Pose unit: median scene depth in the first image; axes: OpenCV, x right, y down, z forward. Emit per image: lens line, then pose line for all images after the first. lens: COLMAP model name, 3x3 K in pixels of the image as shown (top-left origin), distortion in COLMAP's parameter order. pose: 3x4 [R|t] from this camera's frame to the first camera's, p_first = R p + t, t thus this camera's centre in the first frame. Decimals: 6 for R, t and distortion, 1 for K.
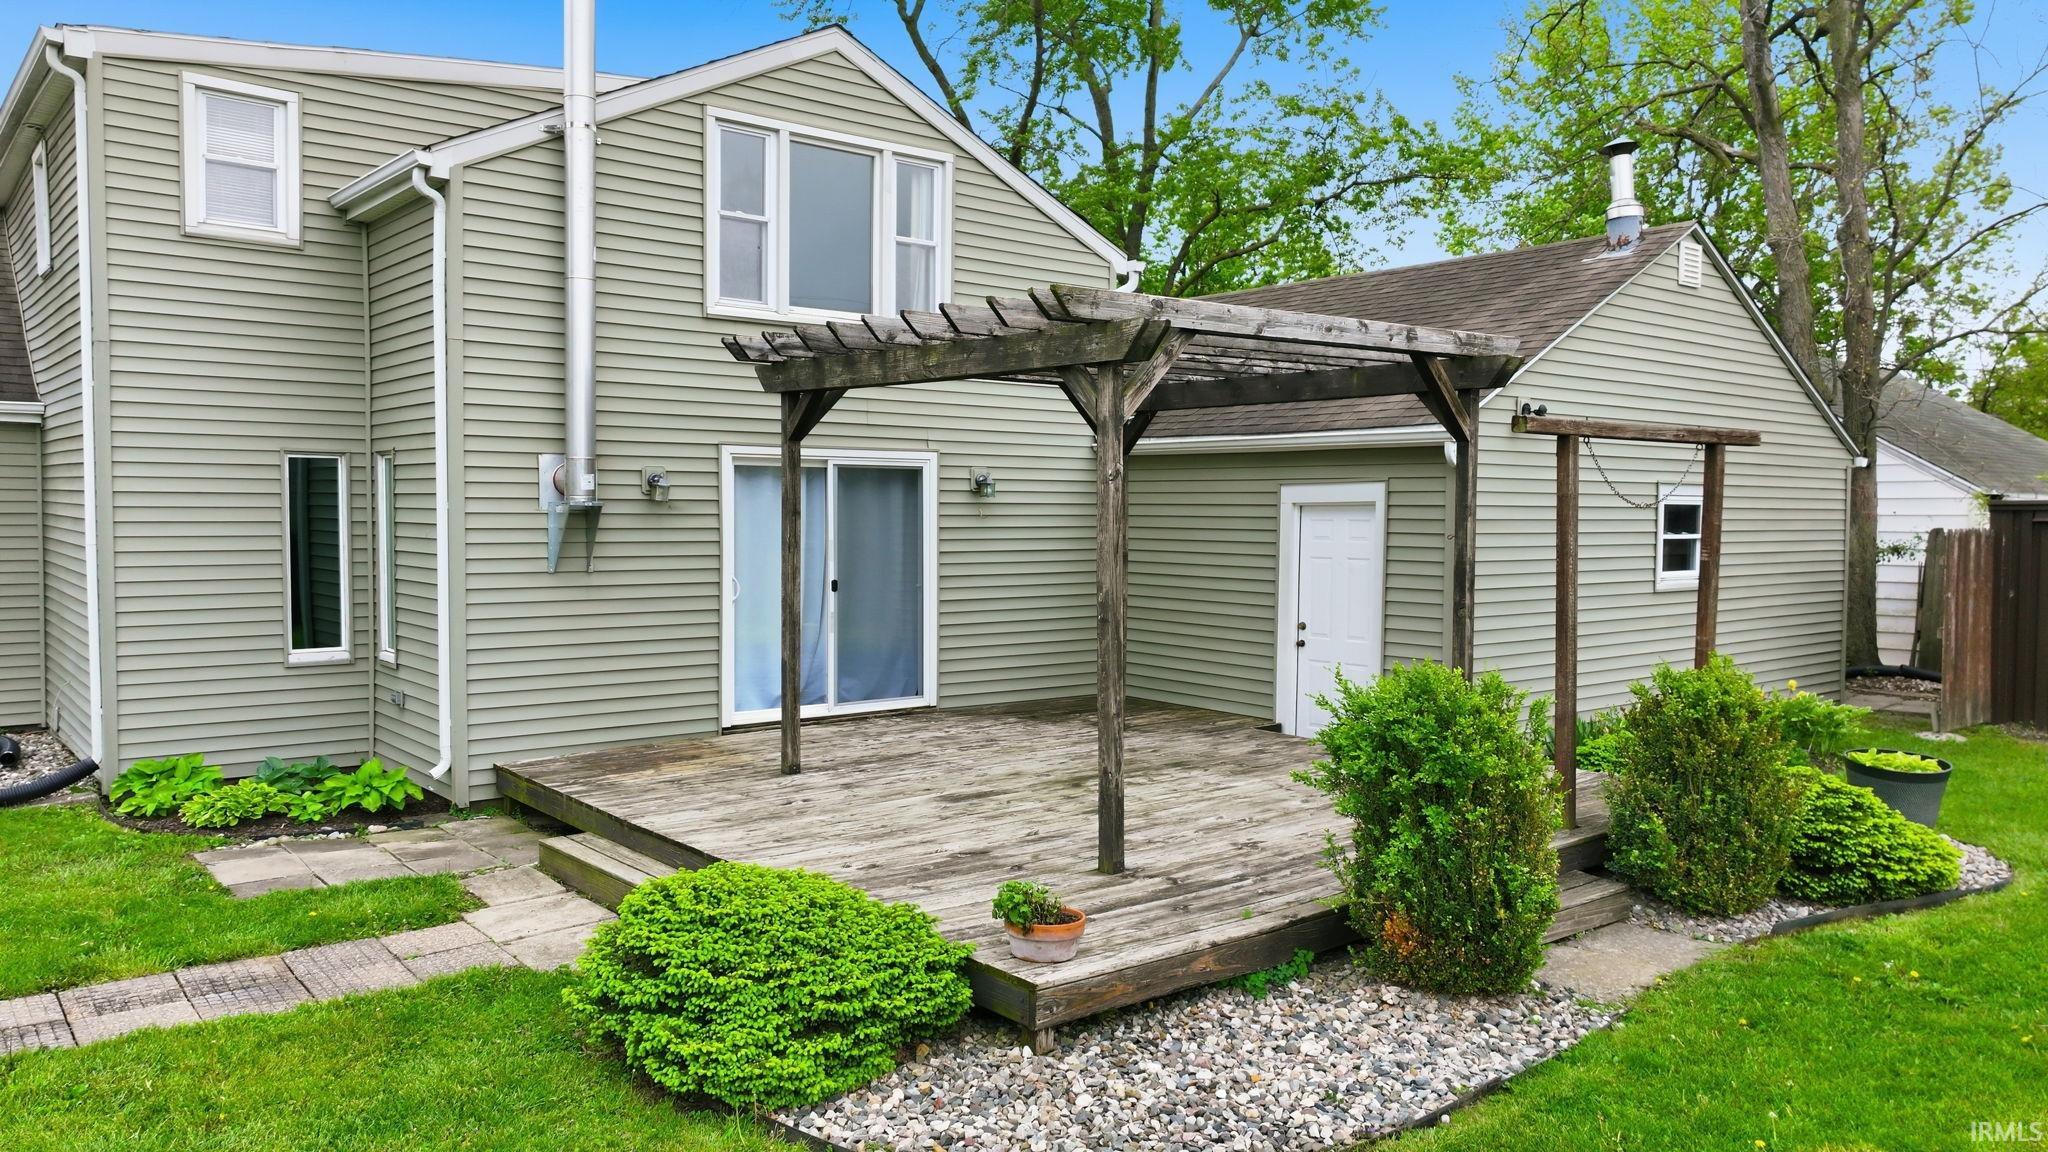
lens RADIAL K [[1458.2, 0, 1051.9], [0, 1458.2, 572.3], [0, 0, 1]] dist [0.010078, 0.004341]
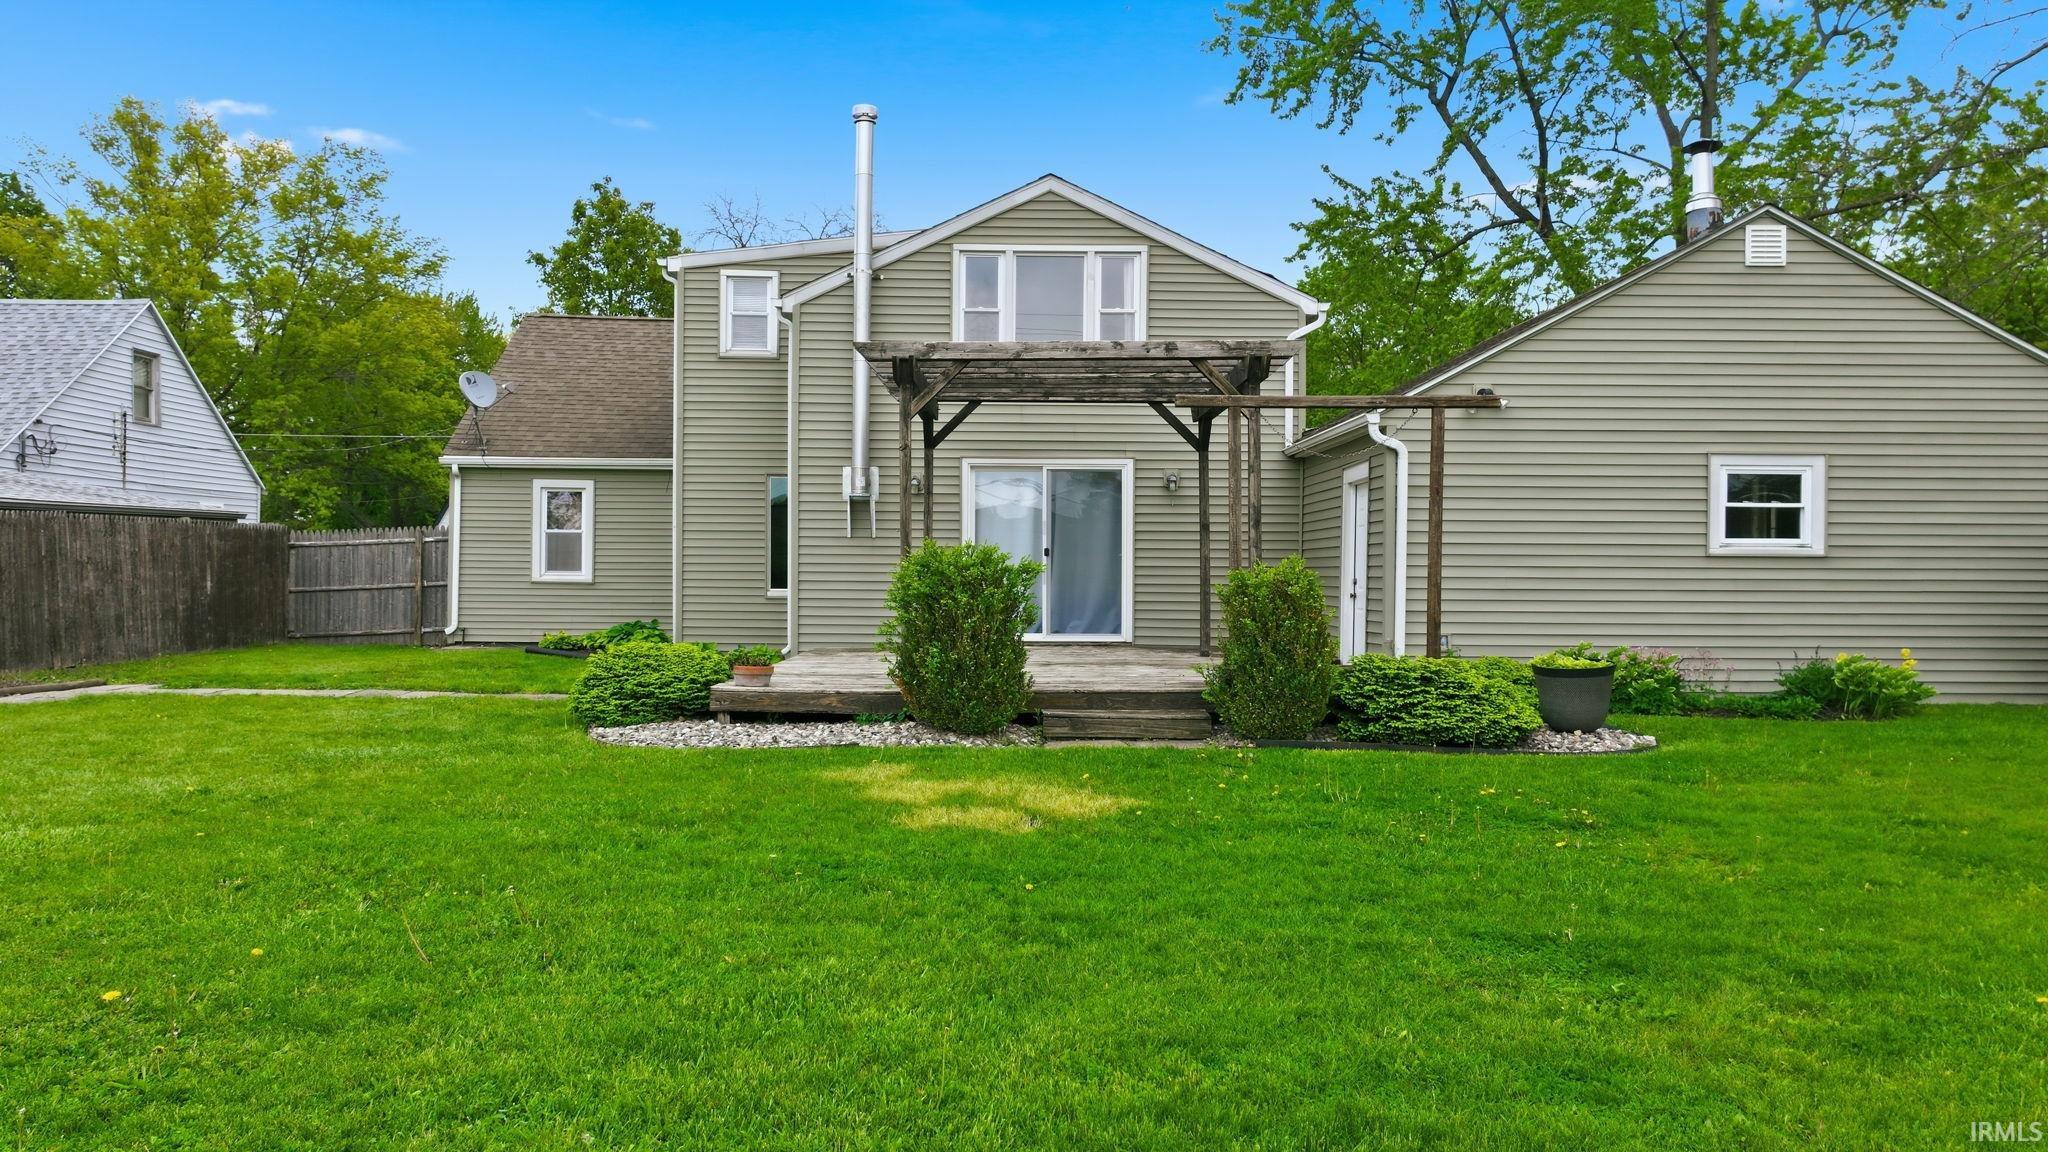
lens RADIAL K [[1458.2, 0, 1024.6], [0, 1458.2, 576.7], [0, 0, 1]] dist [0.010078, 0.004341]
pose [[0.781625, -0.001468, -0.623747, 0.815466], [-0.027460, 0.998947, -0.036761, 0.096371], [0.623144, 0.045861, 0.780761, -0.167987]]
